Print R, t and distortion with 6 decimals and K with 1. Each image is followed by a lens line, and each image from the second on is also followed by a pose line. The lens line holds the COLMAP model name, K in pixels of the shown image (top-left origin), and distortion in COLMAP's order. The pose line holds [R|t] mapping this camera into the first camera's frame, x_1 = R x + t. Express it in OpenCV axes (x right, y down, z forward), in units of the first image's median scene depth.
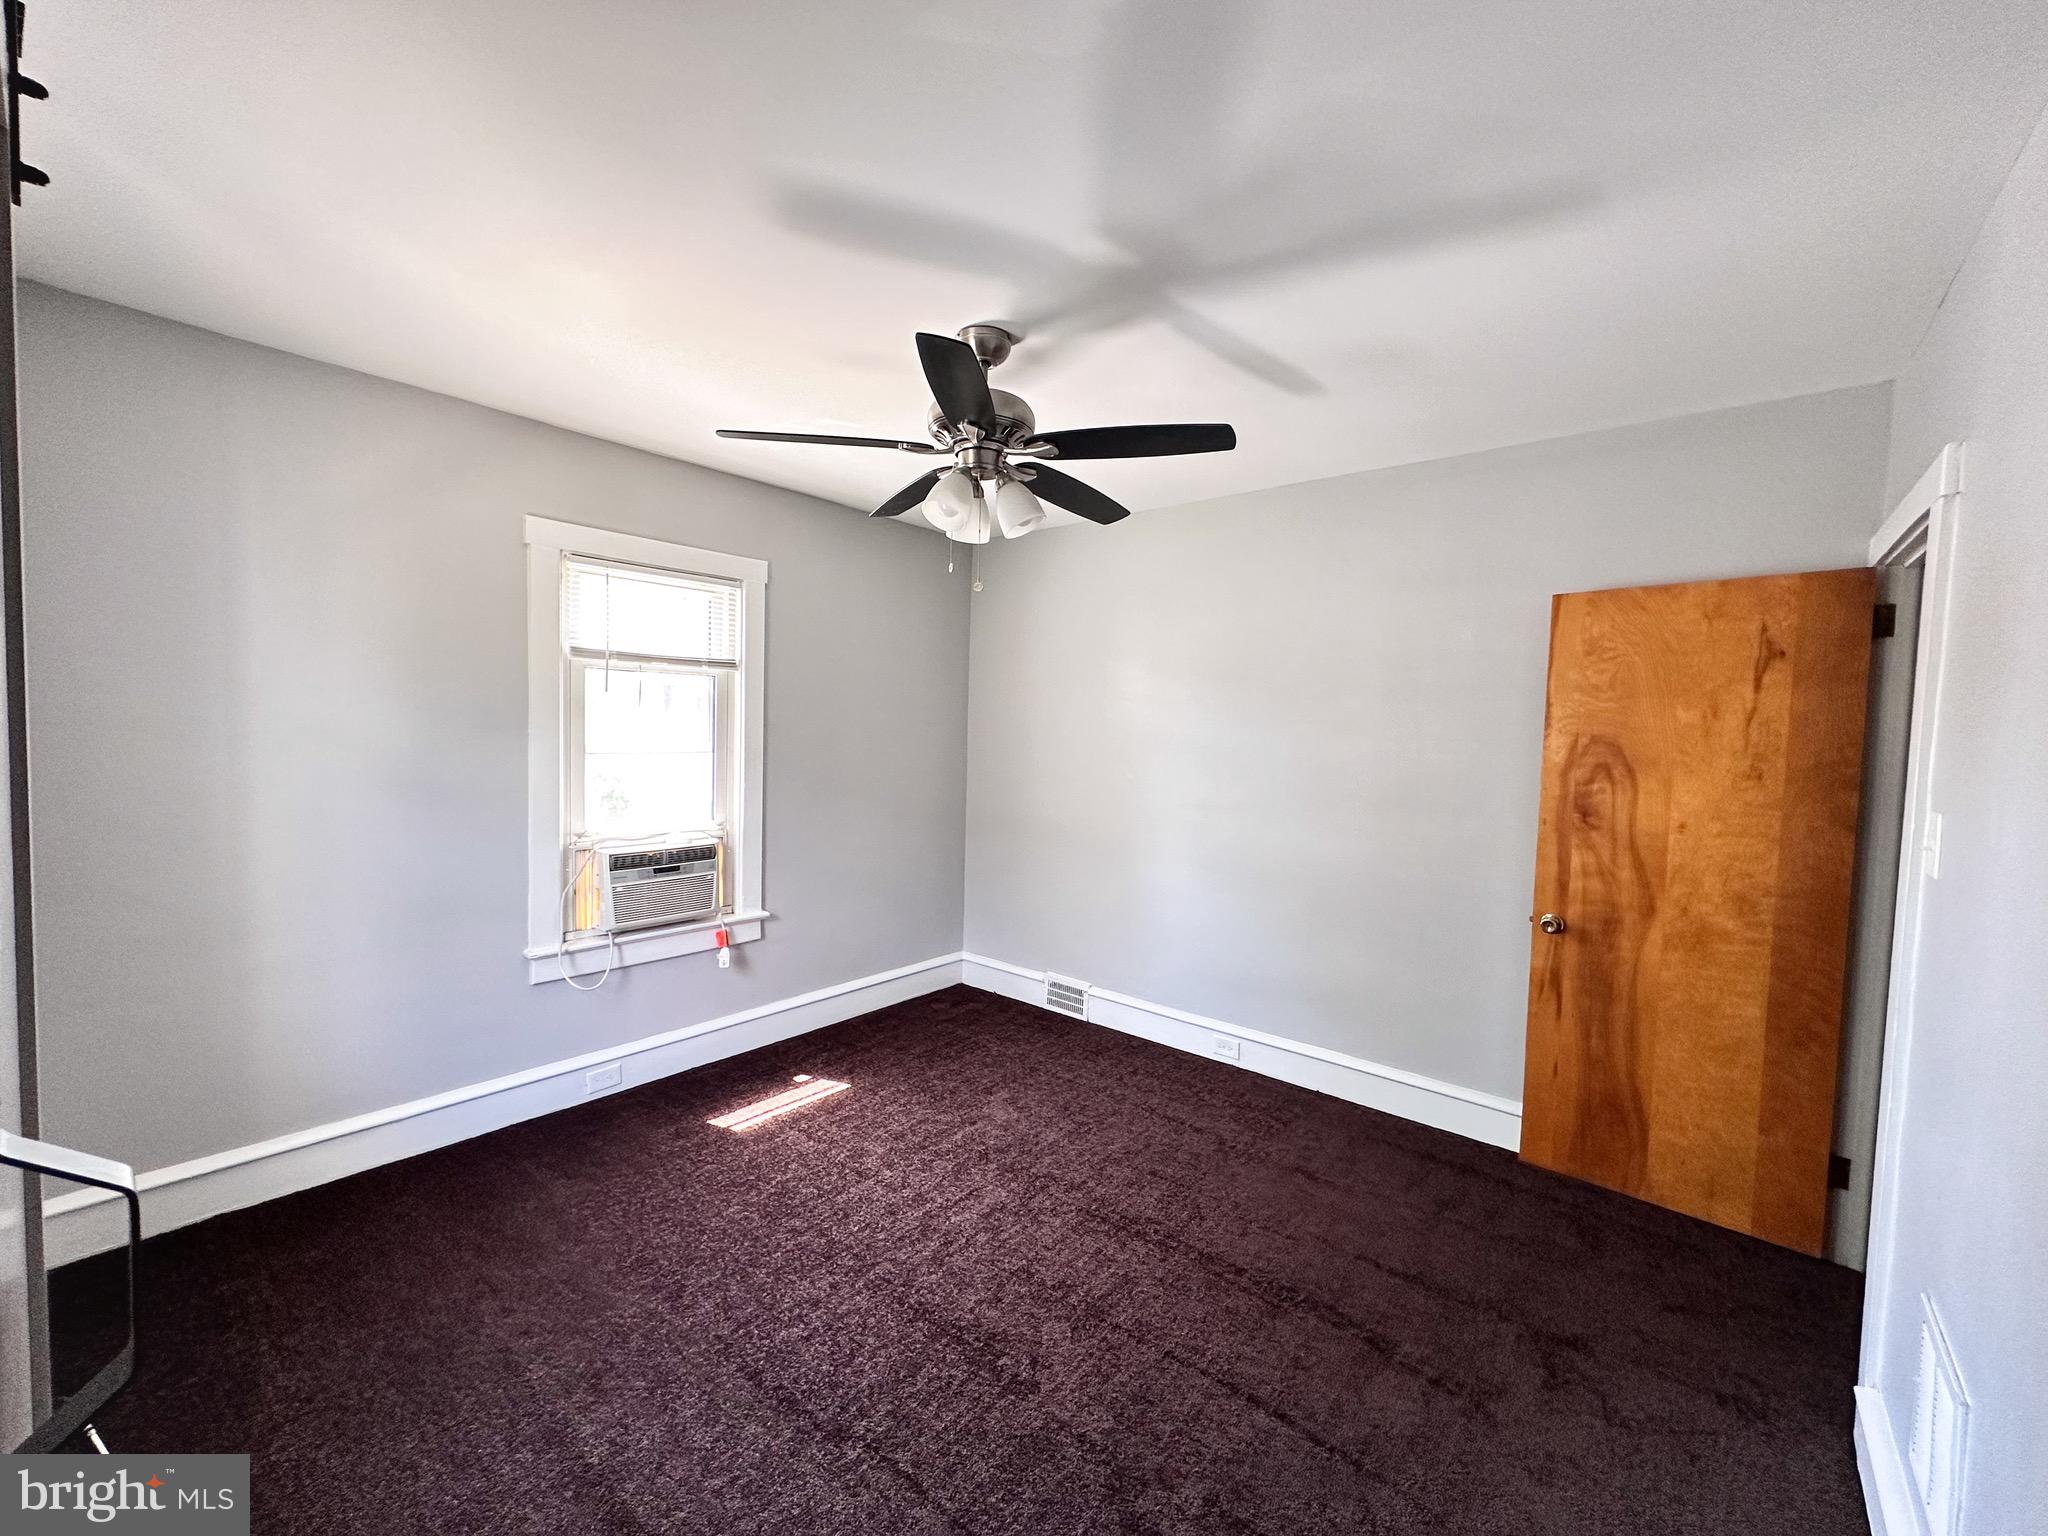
lens RADIAL K [[816.2, 0, 1023.1], [0, 816.2, 768.0], [0, 0, 1]] dist [-0.001756, 0.000320]
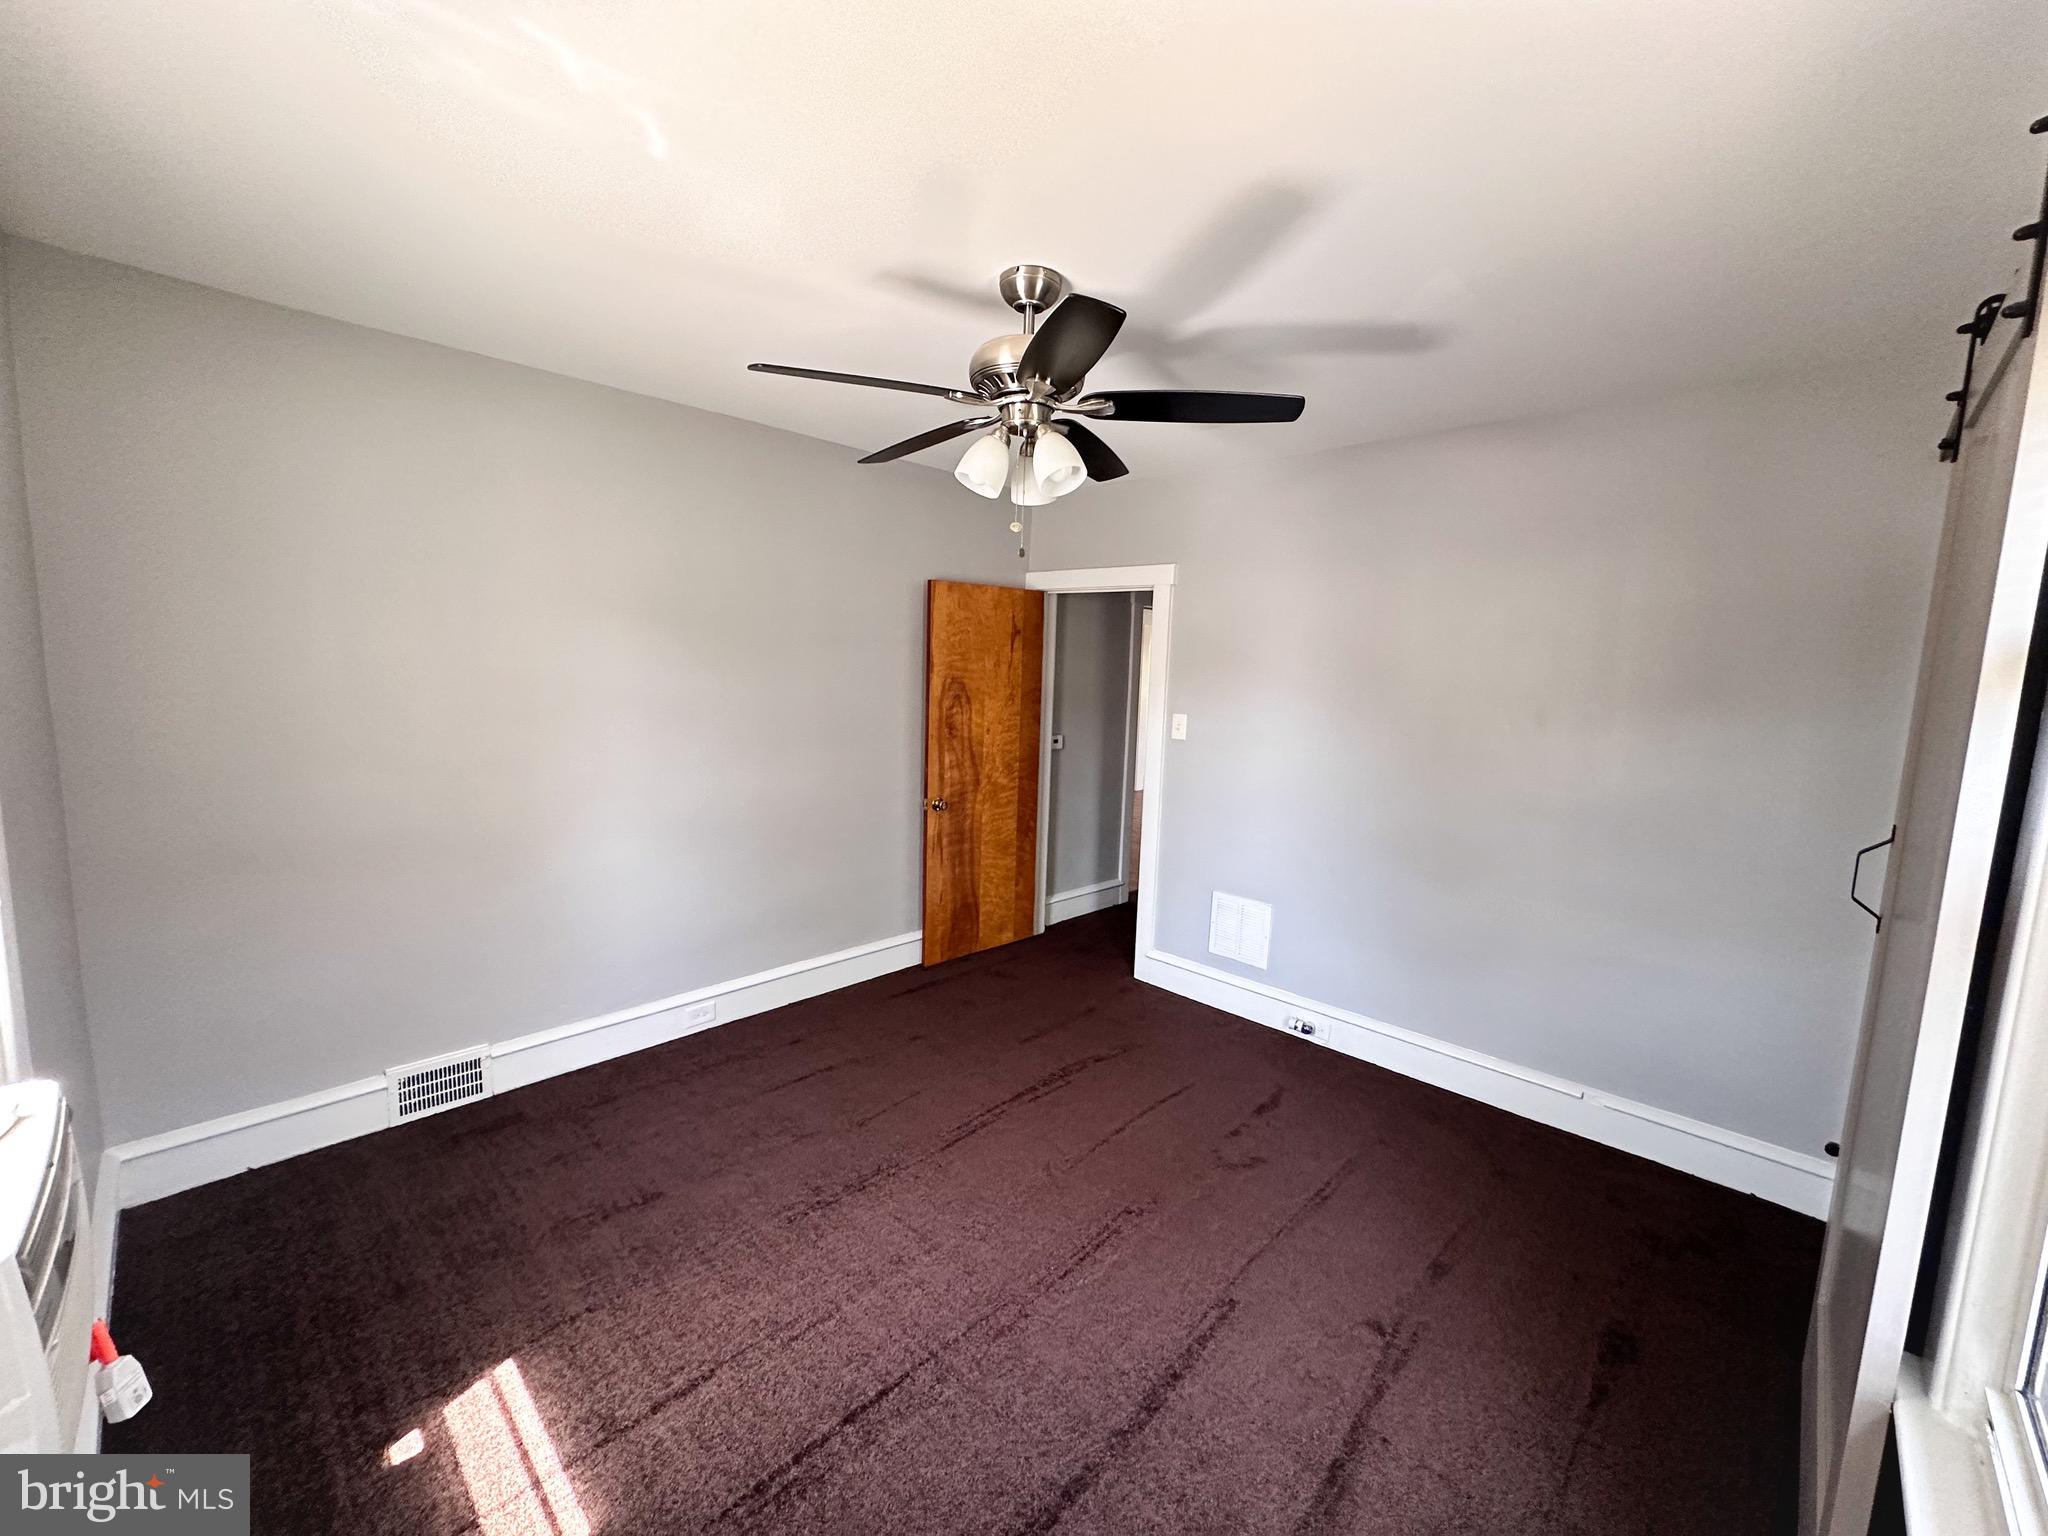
lens RADIAL K [[816.2, 0, 1023.1], [0, 816.2, 768.0], [0, 0, 1]] dist [-0.001756, 0.000320]
pose [[0.070223, -0.154286, 0.985528, -0.835243], [0.018492, 0.987998, 0.153355, -0.104593], [-0.997360, 0.007456, 0.072234, 0.763699]]
